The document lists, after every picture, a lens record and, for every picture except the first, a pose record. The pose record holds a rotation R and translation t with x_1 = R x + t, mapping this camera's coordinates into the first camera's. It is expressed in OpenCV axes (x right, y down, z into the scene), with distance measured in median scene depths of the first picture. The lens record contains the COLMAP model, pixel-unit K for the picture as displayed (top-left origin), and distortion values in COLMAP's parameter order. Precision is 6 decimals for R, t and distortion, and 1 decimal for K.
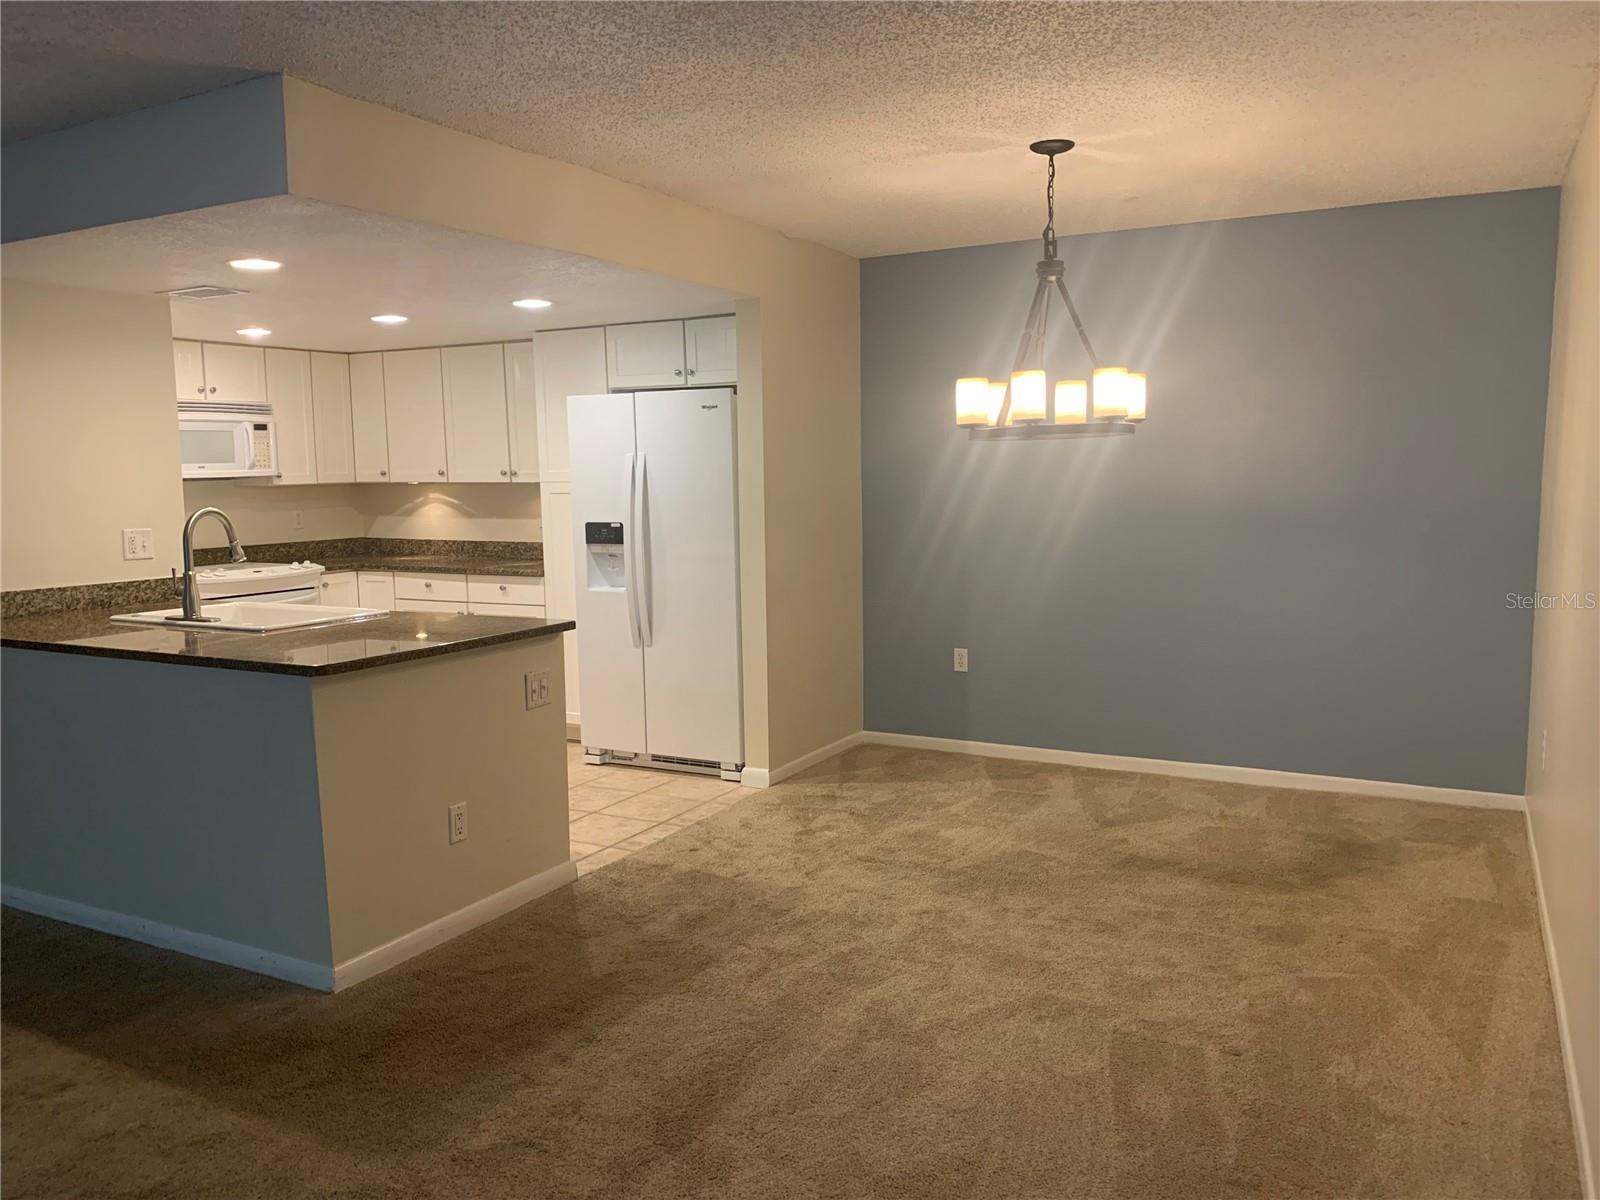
lens RADIAL K [[1244.8, 0, 800.0], [0, 1244.8, 600.0], [0, 0, 1]] dist [0.053580, -0.101865]
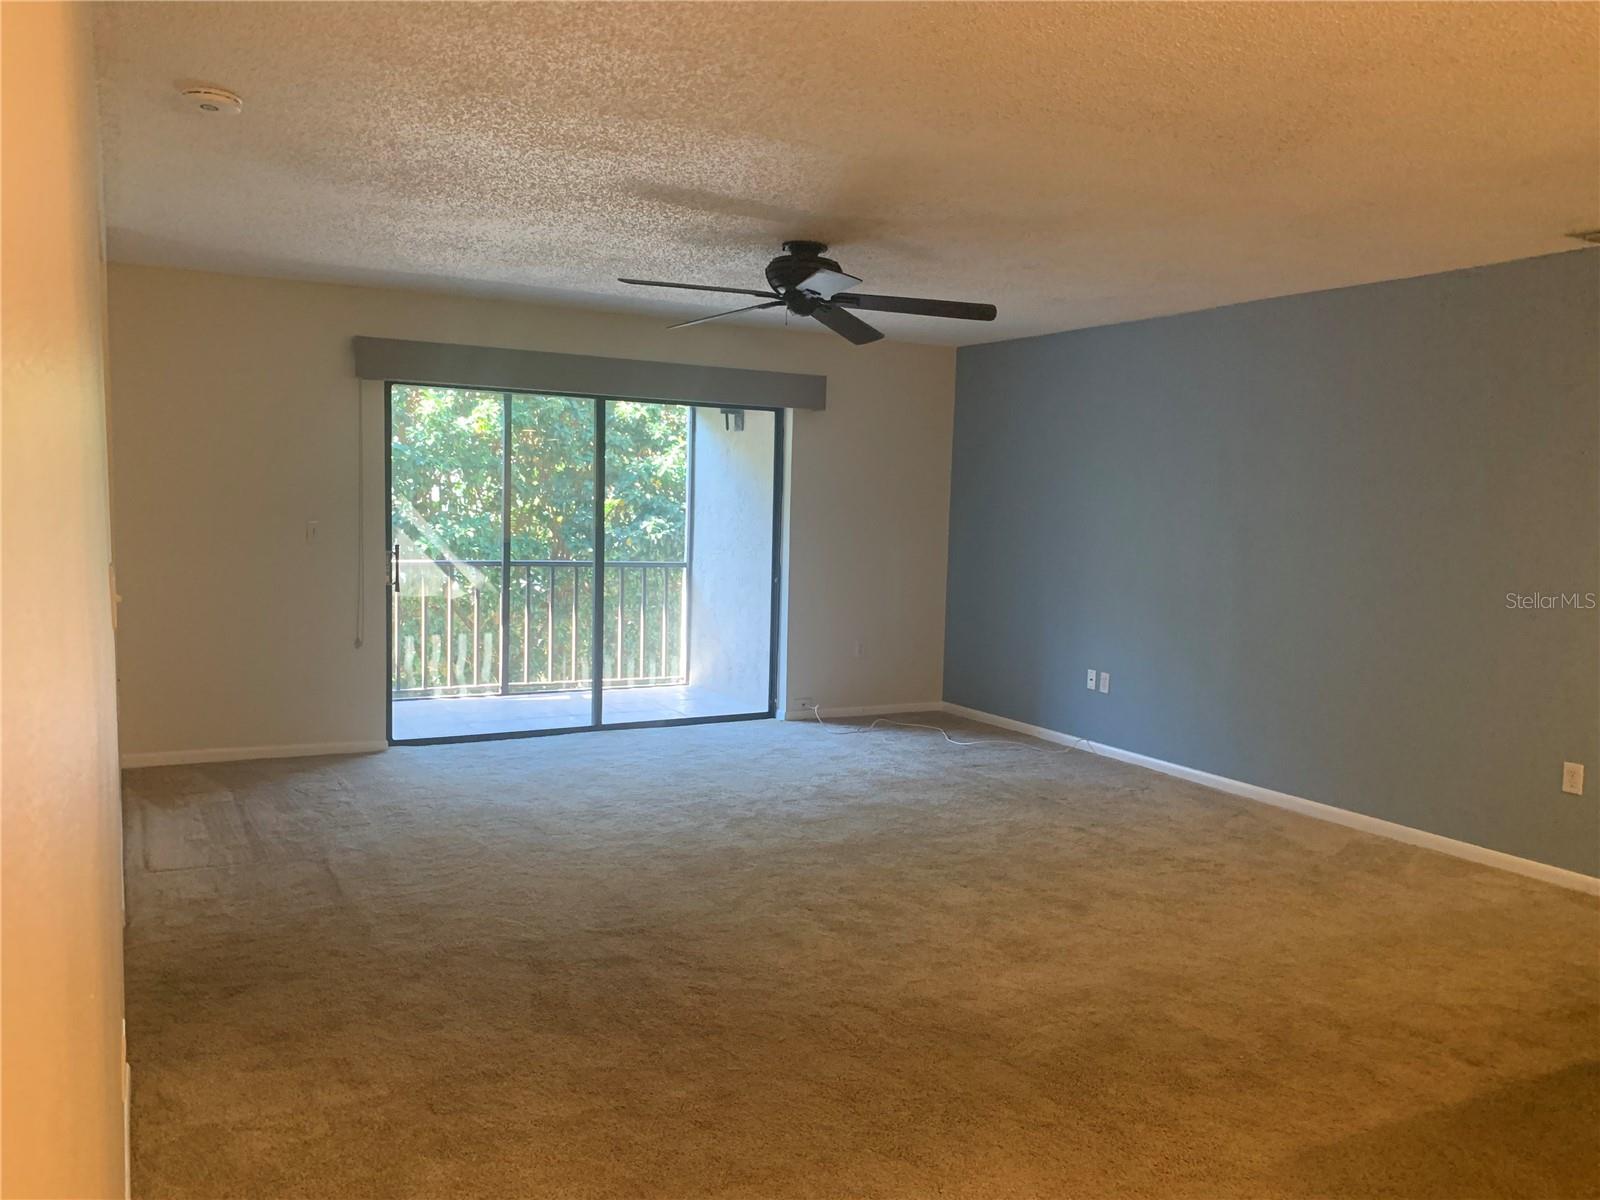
lens RADIAL K [[1244.8, 0, 800.0], [0, 1244.8, 600.0], [0, 0, 1]] dist [0.053580, -0.101865]
pose [[-0.534883, 0.074562, -0.841630, 0.270475], [-0.107900, 0.981915, 0.155564, -0.050810], [0.838008, 0.174021, -0.517165, 0.430333]]
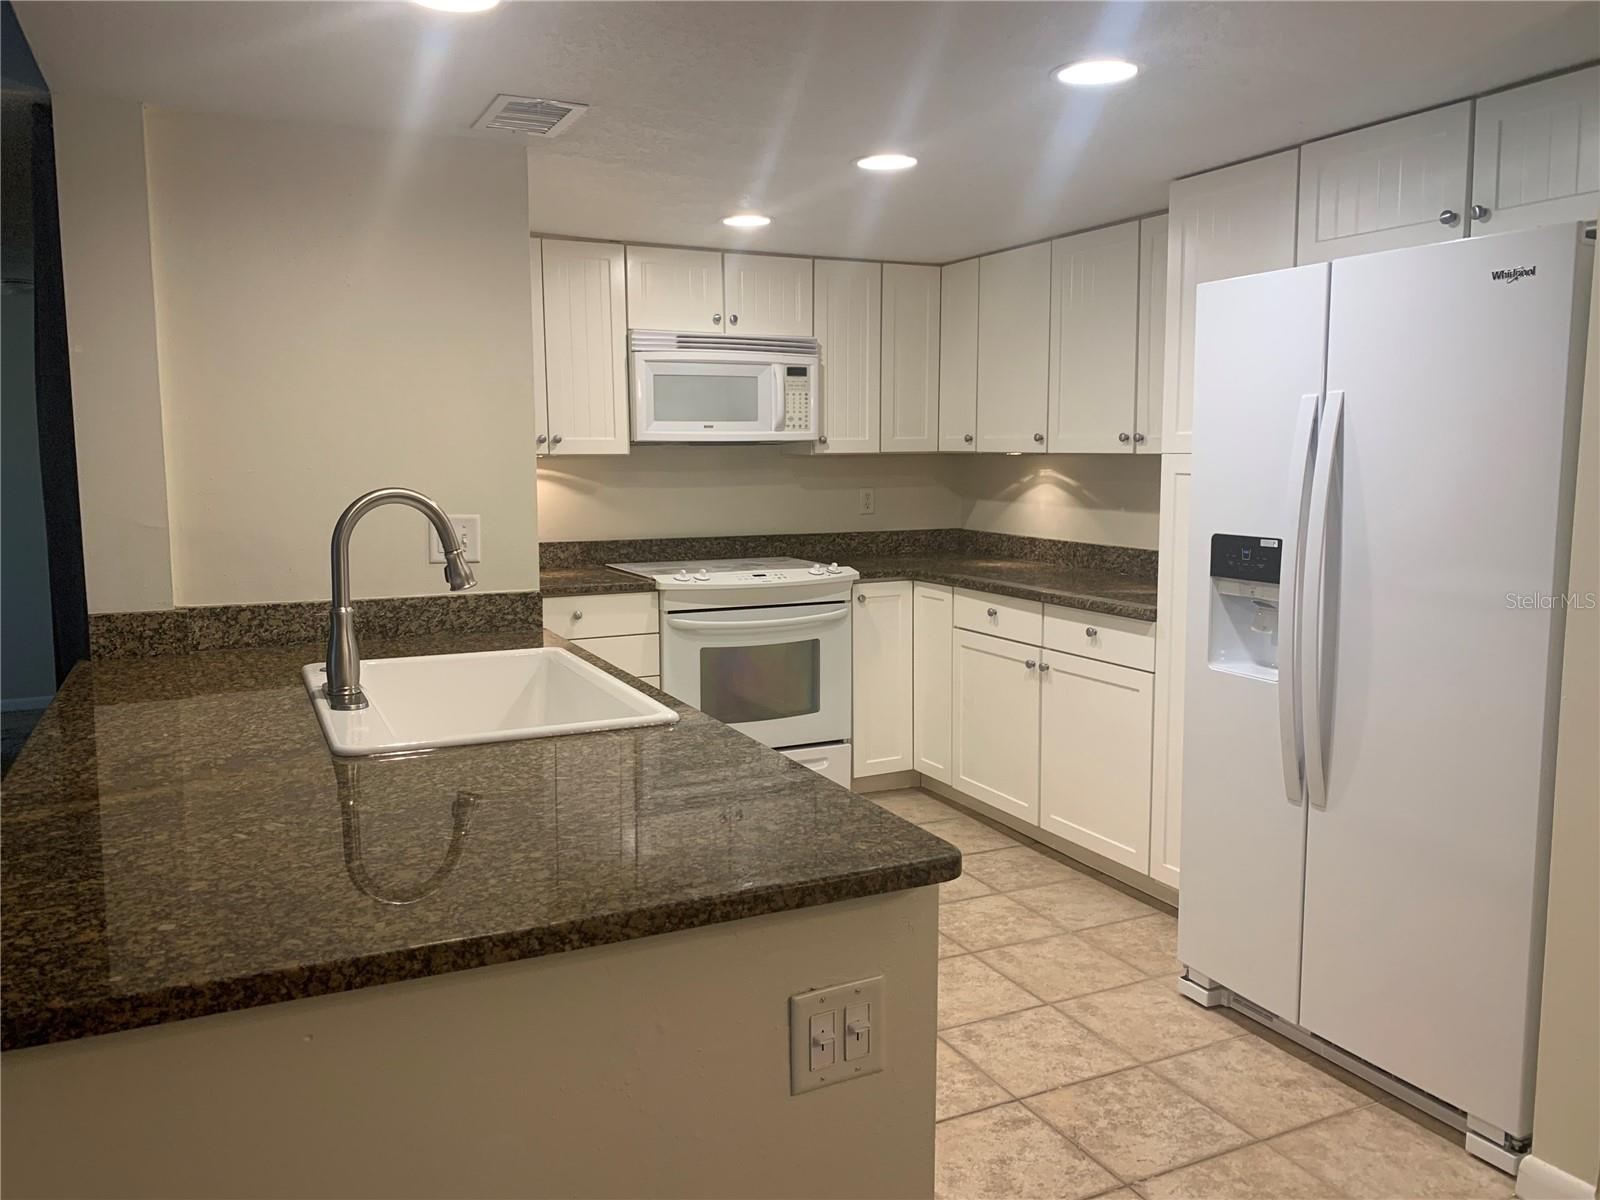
lens RADIAL K [[1228.6, 0, 799.3], [0, 1228.6, 593.2], [0, 0, 1]] dist [0.040561, -0.047138]
pose [[0.815400, 0.081122, -0.573186, -0.018356], [-0.071891, 0.996658, 0.038785, -0.040602], [0.574417, 0.009582, 0.818507, 0.442546]]
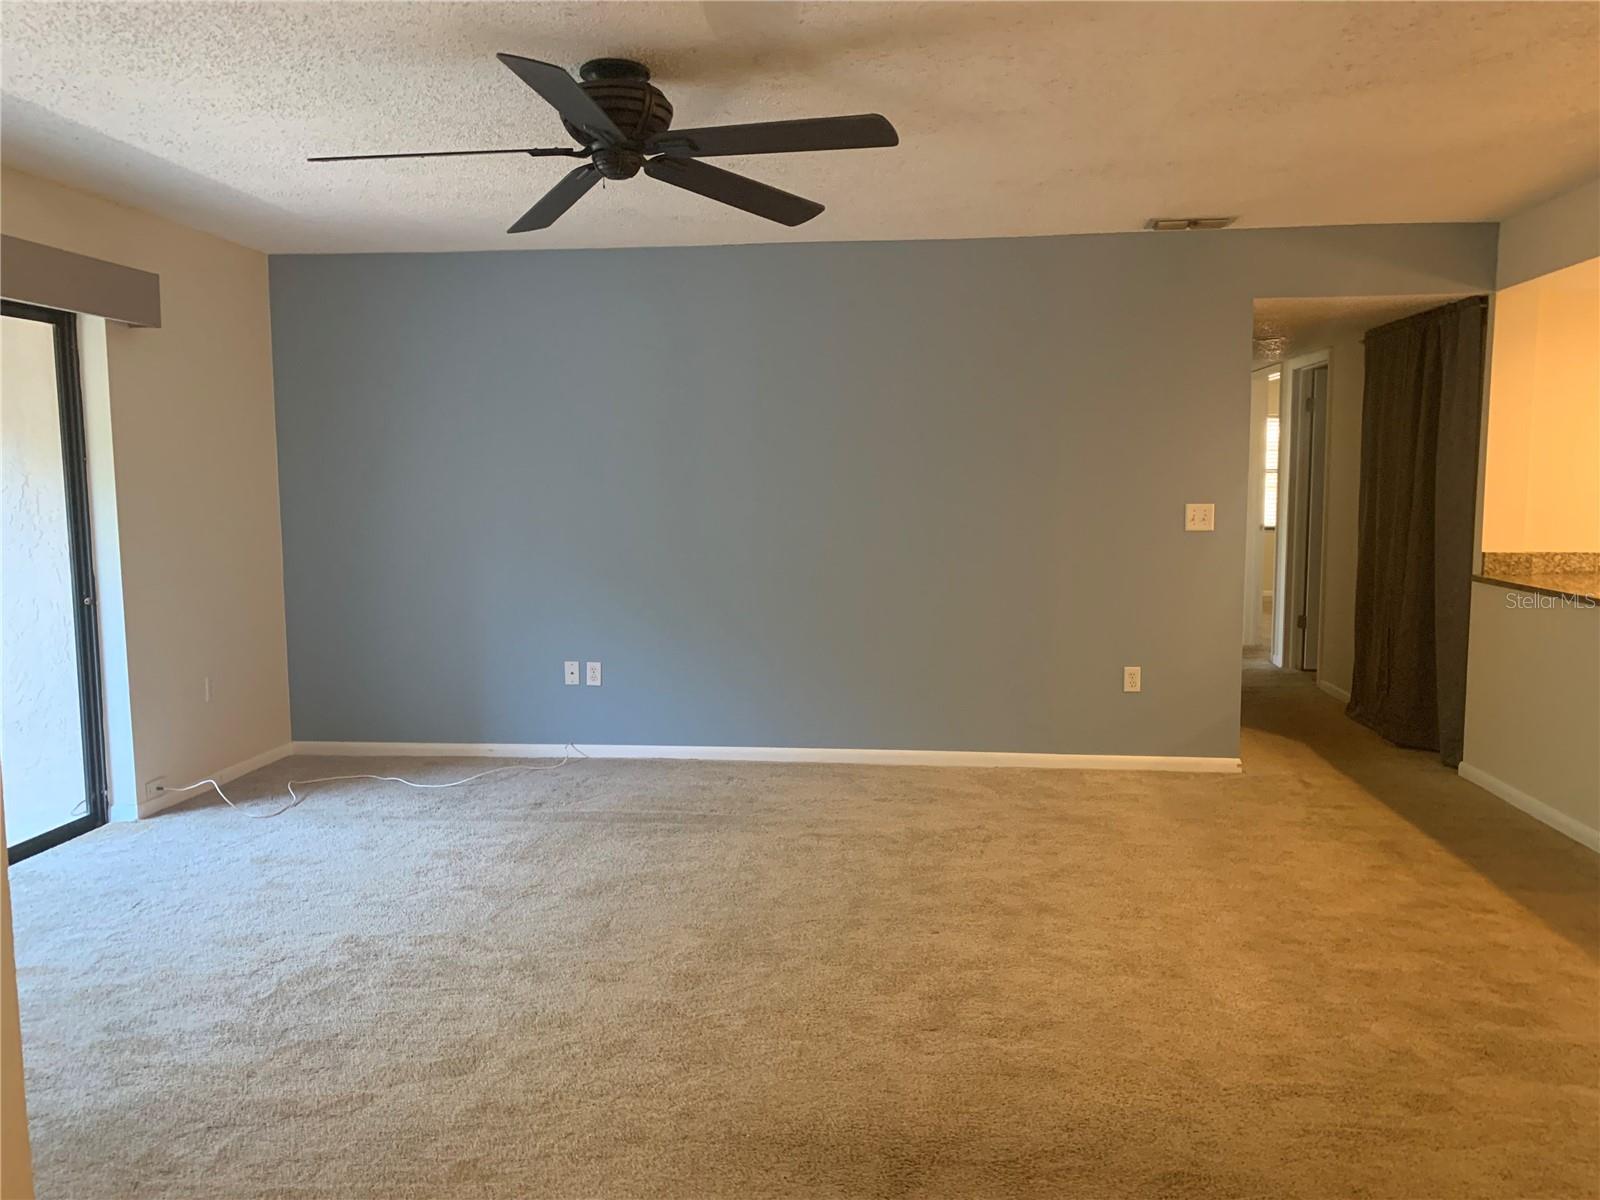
lens RADIAL K [[1228.6, 0, 799.3], [0, 1228.6, 593.2], [0, 0, 1]] dist [0.040561, -0.047138]
pose [[0.389379, 0.112817, -0.914143, 0.133144], [-0.100065, 0.991778, 0.079776, 0.006820], [0.915626, 0.060410, 0.397466, -0.103780]]
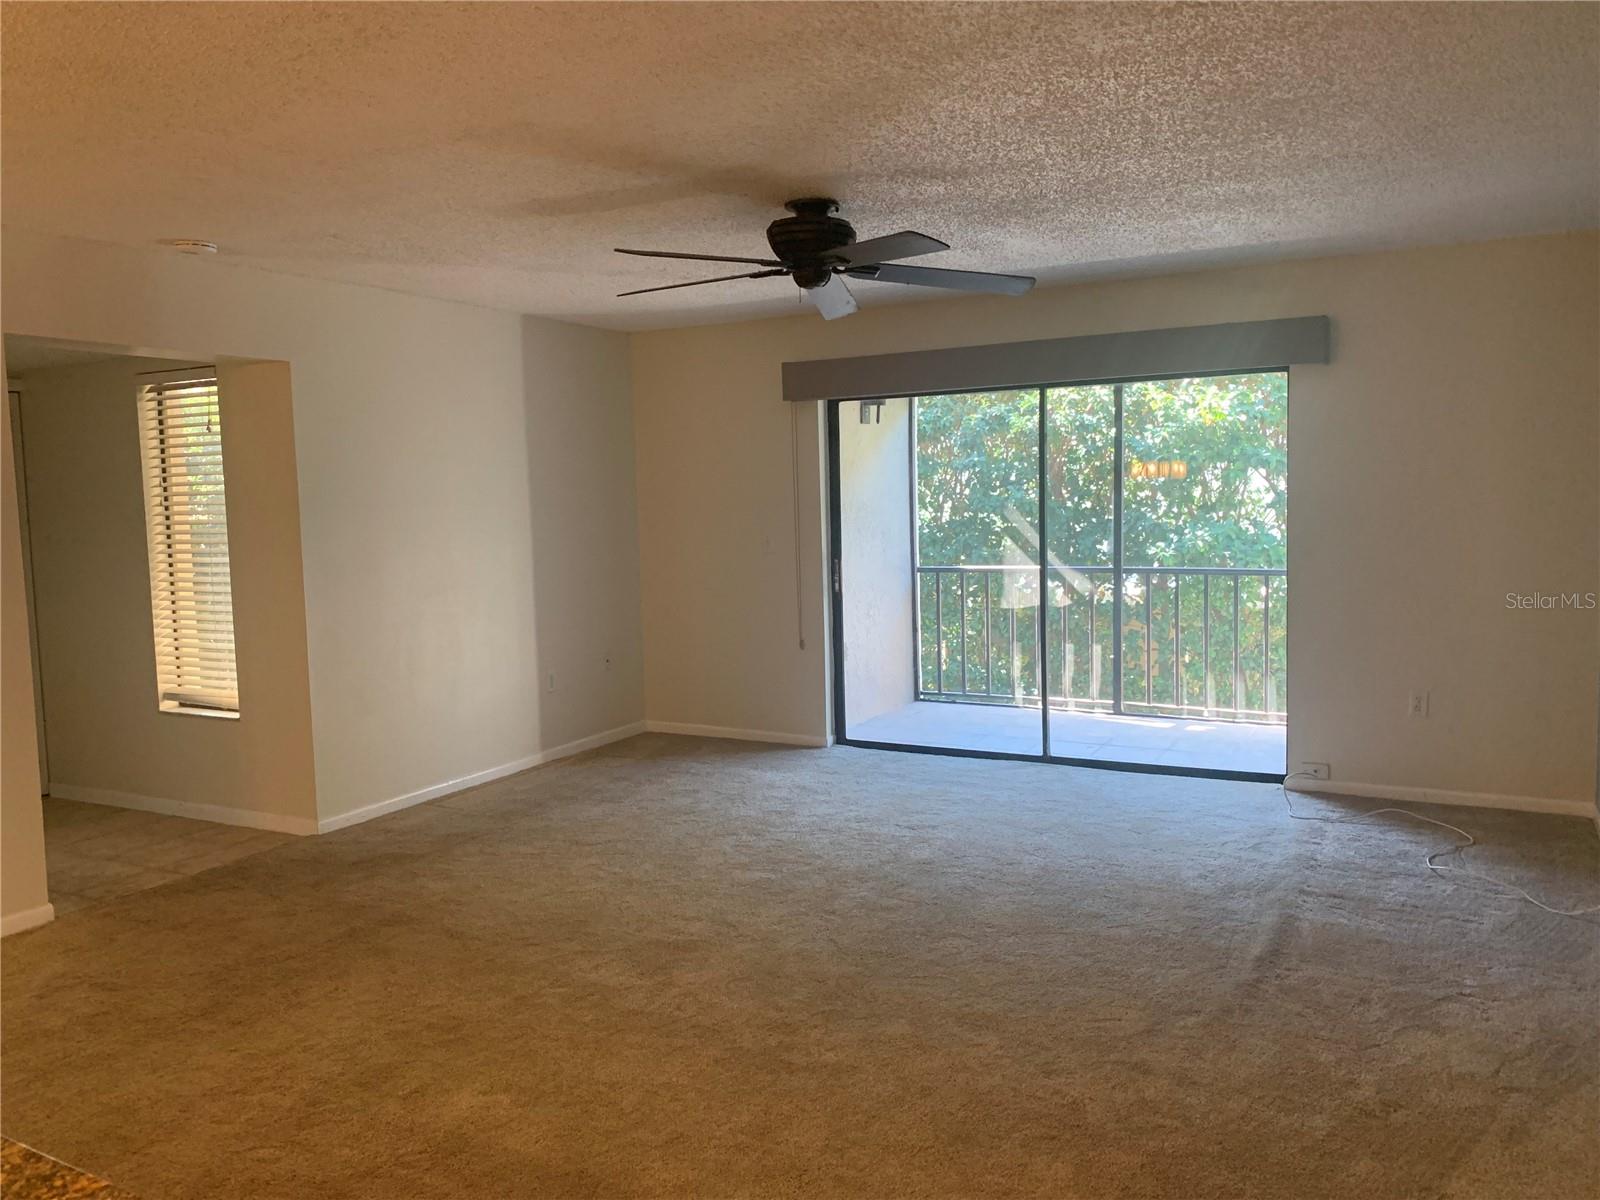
lens RADIAL K [[1244.8, 0, 800.0], [0, 1244.8, 600.0], [0, 0, 1]] dist [0.053580, -0.101865]
pose [[-0.999046, 0.042283, -0.010920, -0.345480], [0.039318, 0.979732, 0.196415, -0.069791], [0.019004, 0.195799, -0.980460, 0.655455]]
